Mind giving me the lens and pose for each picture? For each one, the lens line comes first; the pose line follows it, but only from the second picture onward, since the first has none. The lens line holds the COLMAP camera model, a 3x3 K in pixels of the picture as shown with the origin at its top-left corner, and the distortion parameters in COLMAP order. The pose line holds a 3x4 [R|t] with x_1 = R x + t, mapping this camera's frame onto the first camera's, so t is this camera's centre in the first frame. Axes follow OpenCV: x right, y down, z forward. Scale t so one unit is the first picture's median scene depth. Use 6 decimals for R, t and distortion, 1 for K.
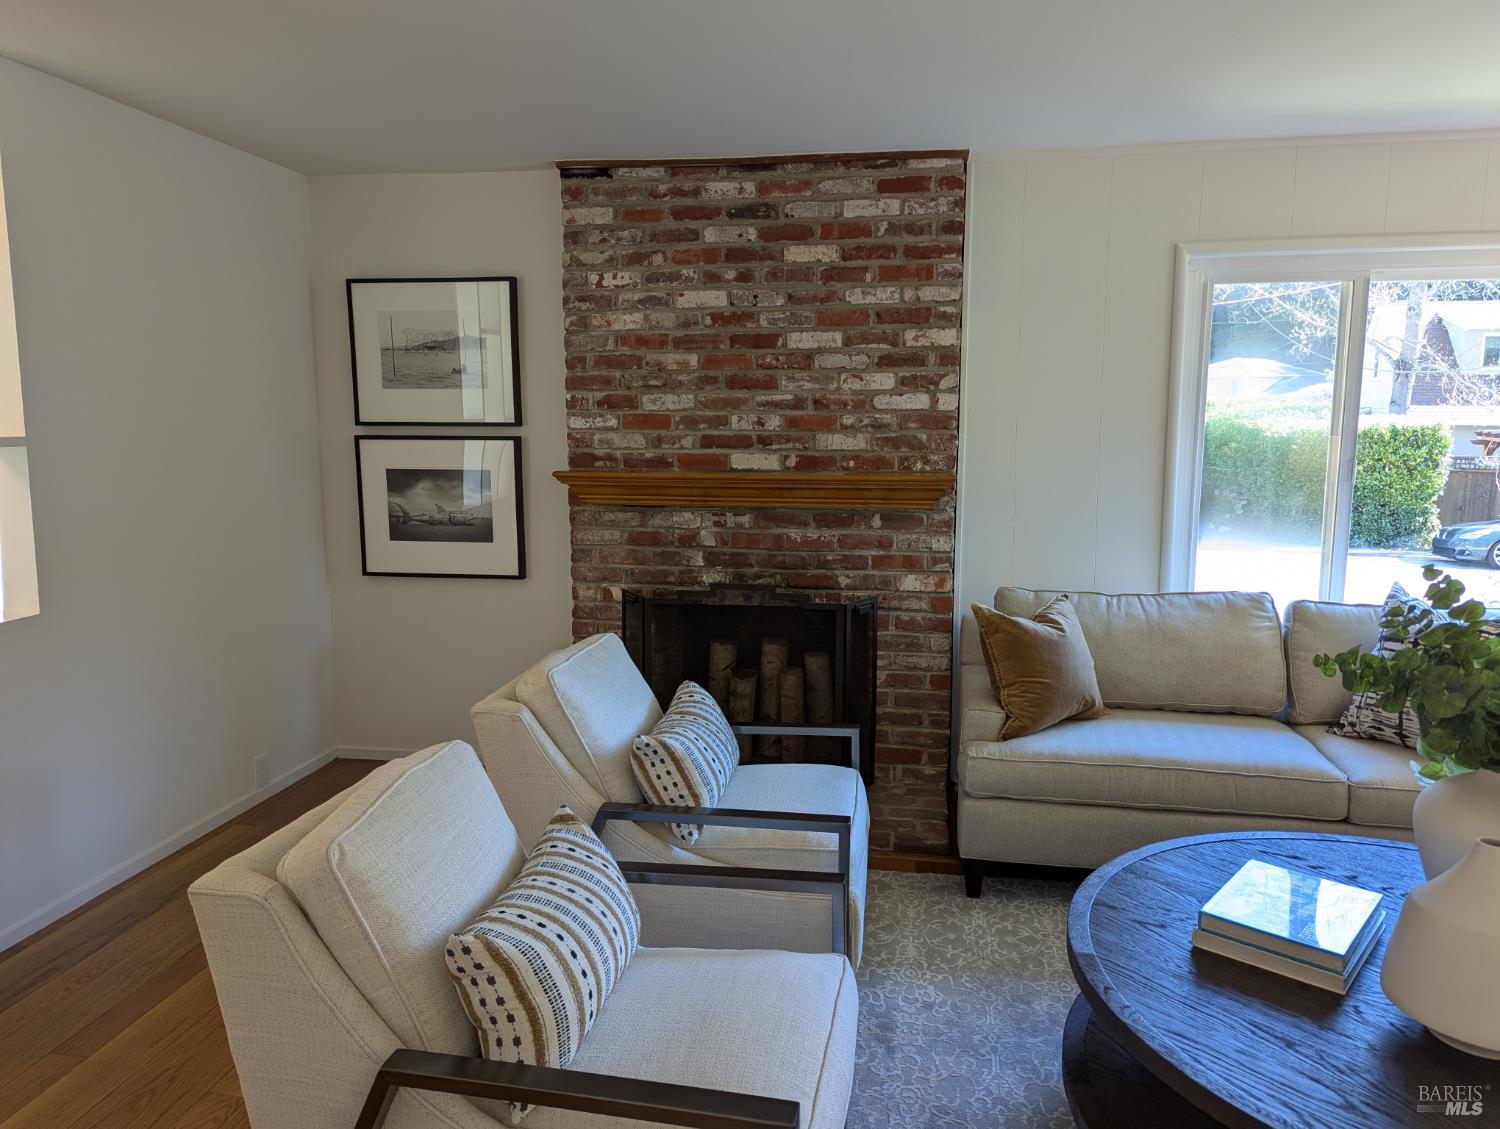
lens RADIAL K [[1053.2, 0, 756.6], [0, 1053.2, 564.9], [0, 0, 1]] dist [0.058218, -0.044281]
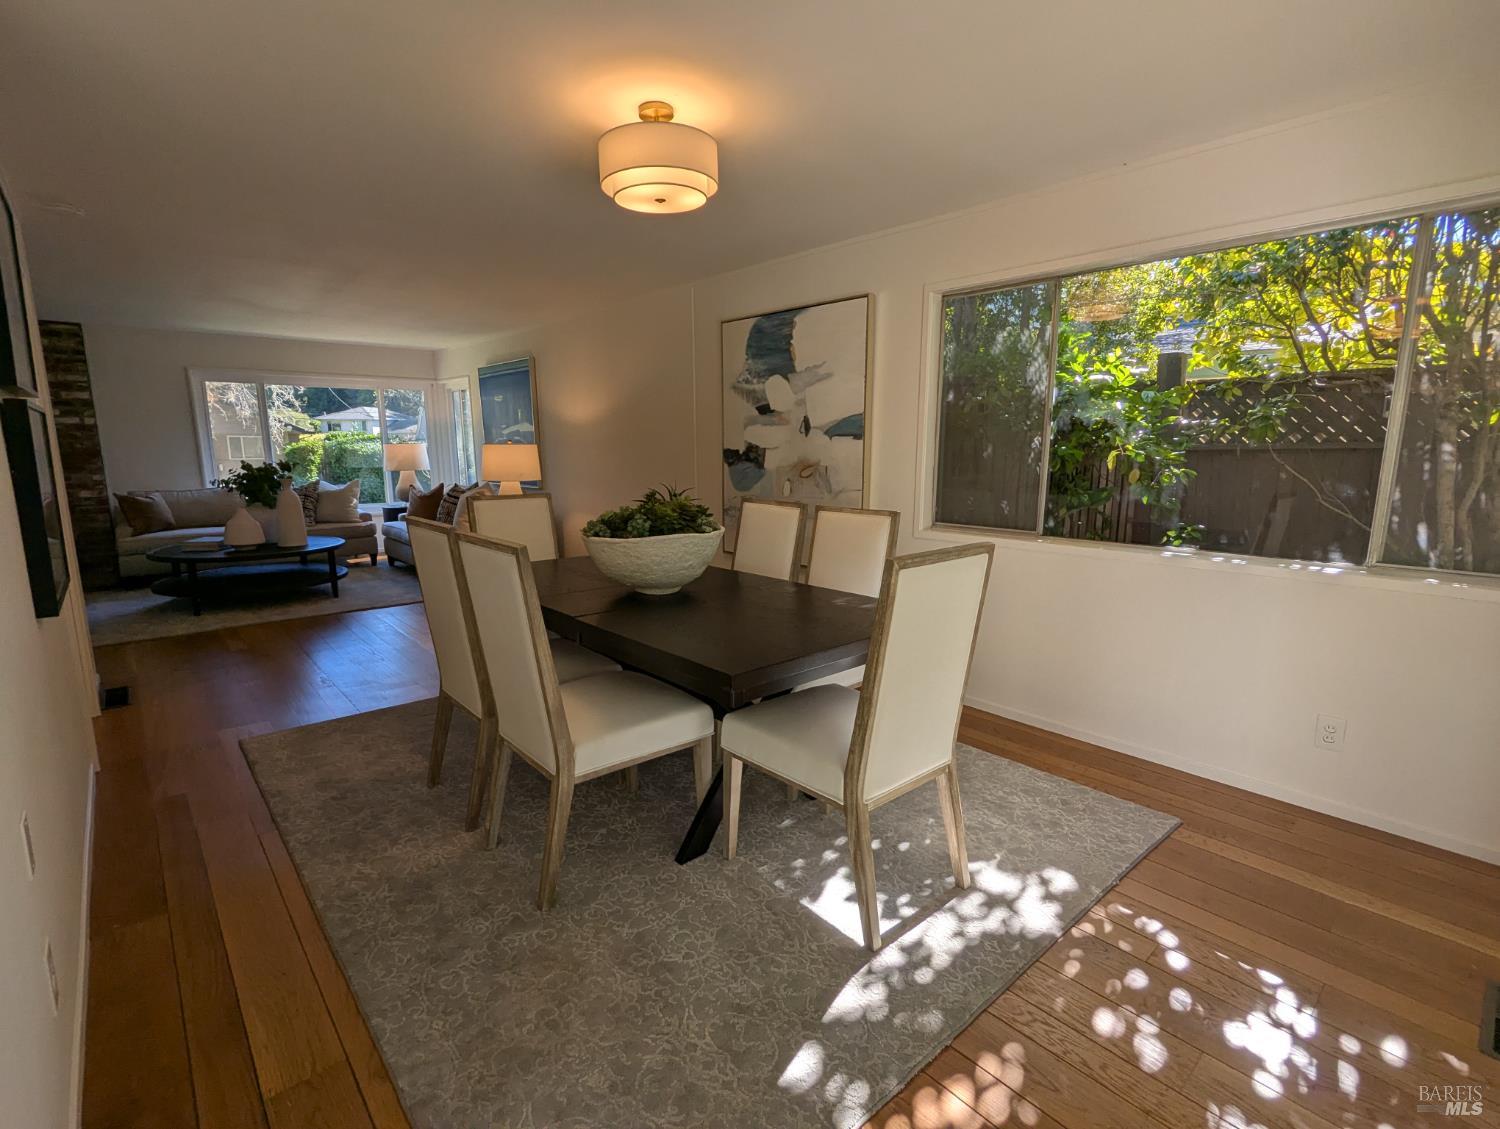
lens RADIAL K [[711.9, 0, 742.7], [0, 711.9, 576.2], [0, 0, 1]] dist [-0.000465, -0.002903]
pose [[0.633553, -0.143717, 0.760234, -0.173588], [0.111739, 0.989291, 0.093900, 0.228029], [-0.765588, 0.025457, 0.642827, -1.275575]]
